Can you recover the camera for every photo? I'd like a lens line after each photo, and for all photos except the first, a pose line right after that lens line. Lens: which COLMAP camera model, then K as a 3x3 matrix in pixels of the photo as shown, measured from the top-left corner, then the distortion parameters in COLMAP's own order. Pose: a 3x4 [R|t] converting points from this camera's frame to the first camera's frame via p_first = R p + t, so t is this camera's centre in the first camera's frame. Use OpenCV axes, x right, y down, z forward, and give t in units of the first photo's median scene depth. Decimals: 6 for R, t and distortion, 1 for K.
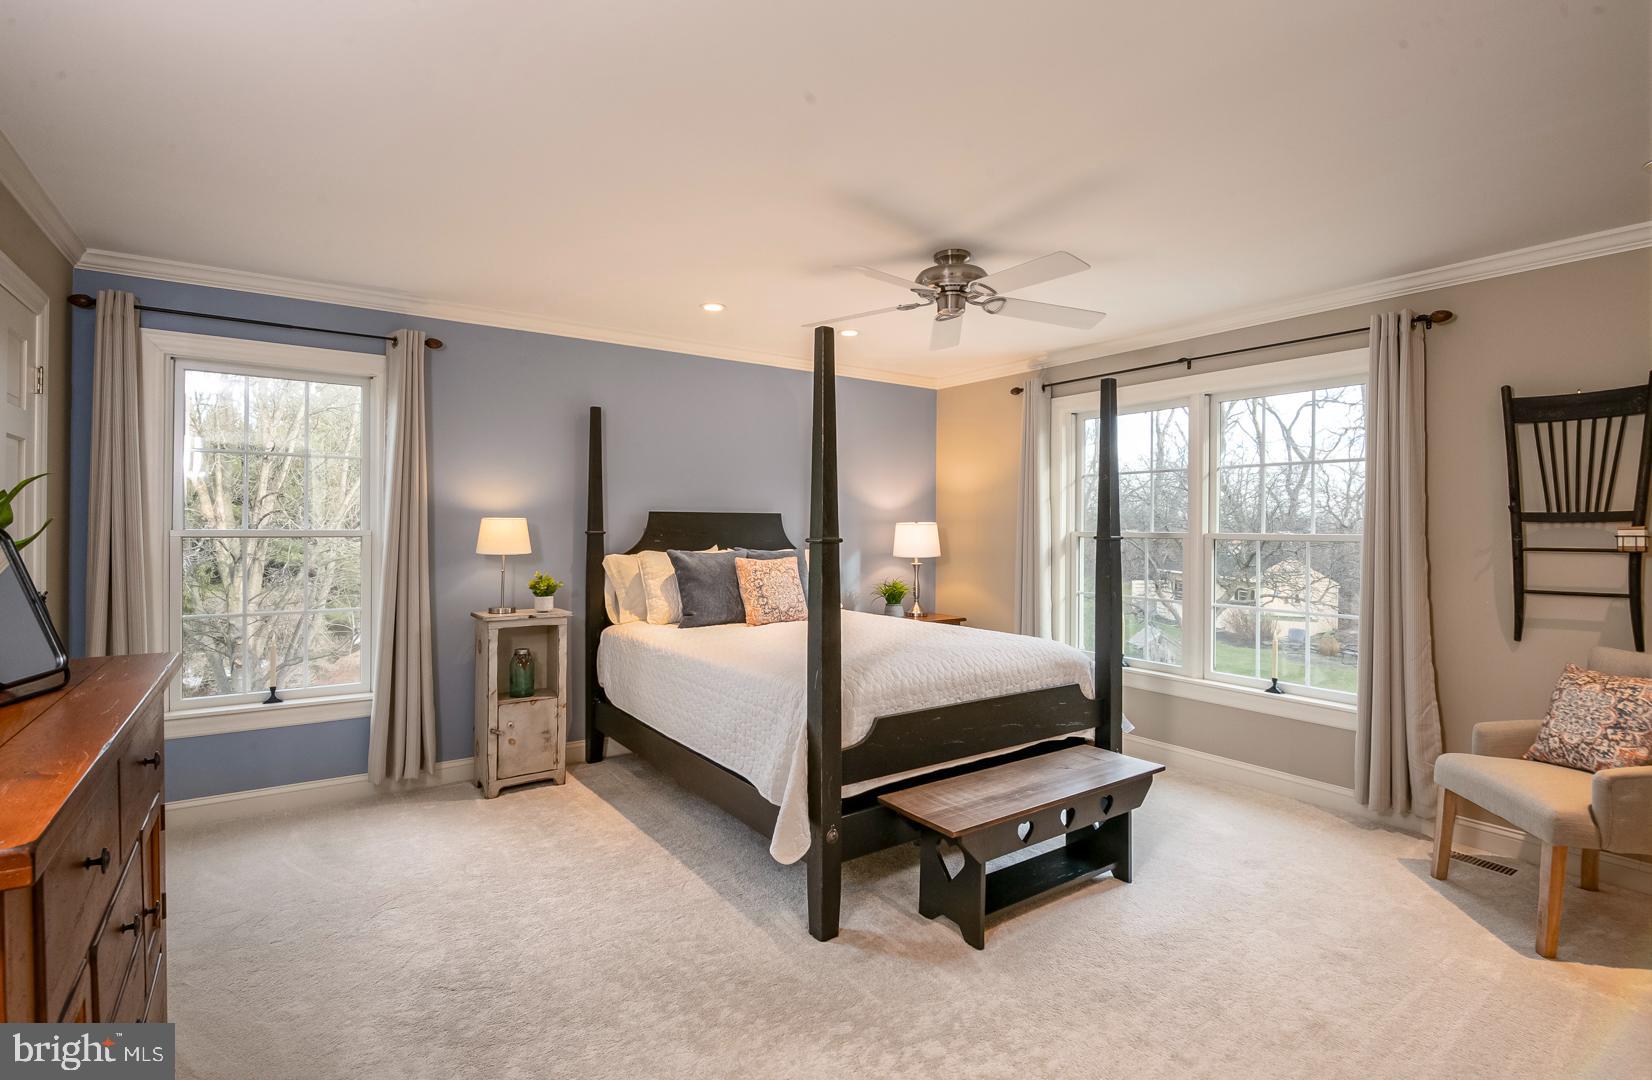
lens RADIAL K [[759.7, 0, 821.3], [0, 759.7, 531.5], [0, 0, 1]] dist [-0.001670, -0.000083]
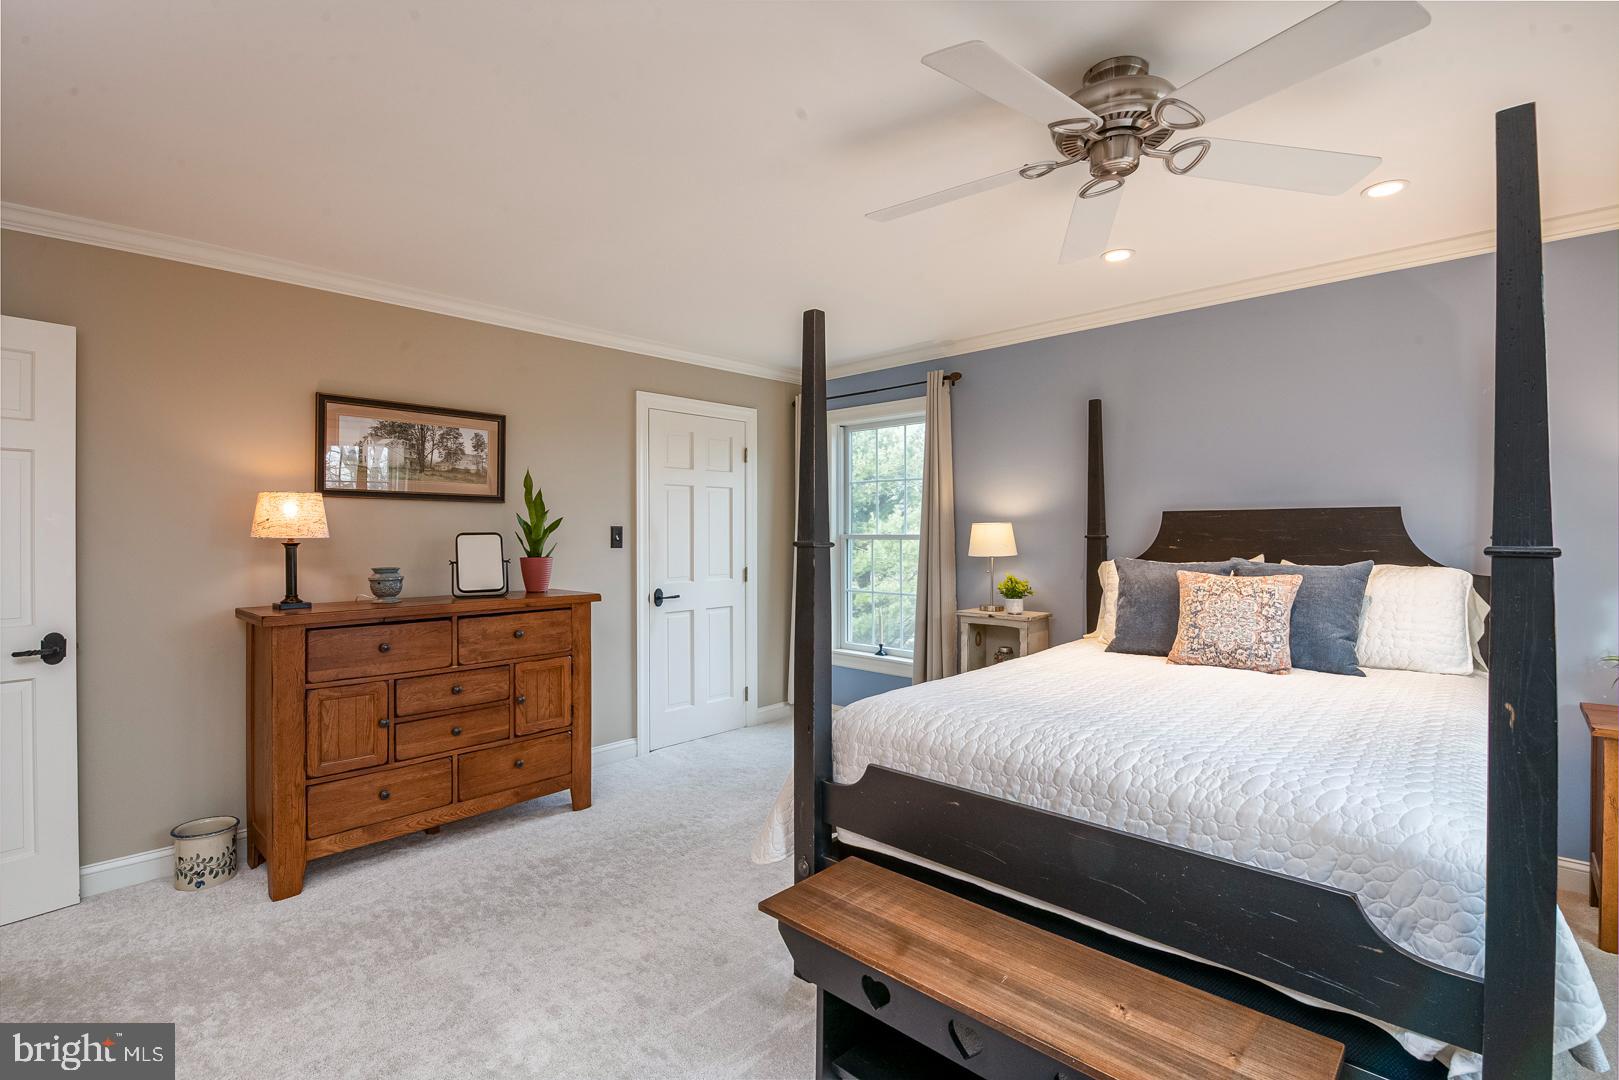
lens RADIAL K [[746.7, 0, 805.9], [0, 746.7, 538.6], [0, 0, 1]] dist [-0.002090, -0.000145]
pose [[0.205453, 0.003280, -0.978661, 0.578399], [-0.002193, 0.999993, 0.002891, 0.001751], [0.978665, 0.001552, 0.205459, 0.530710]]
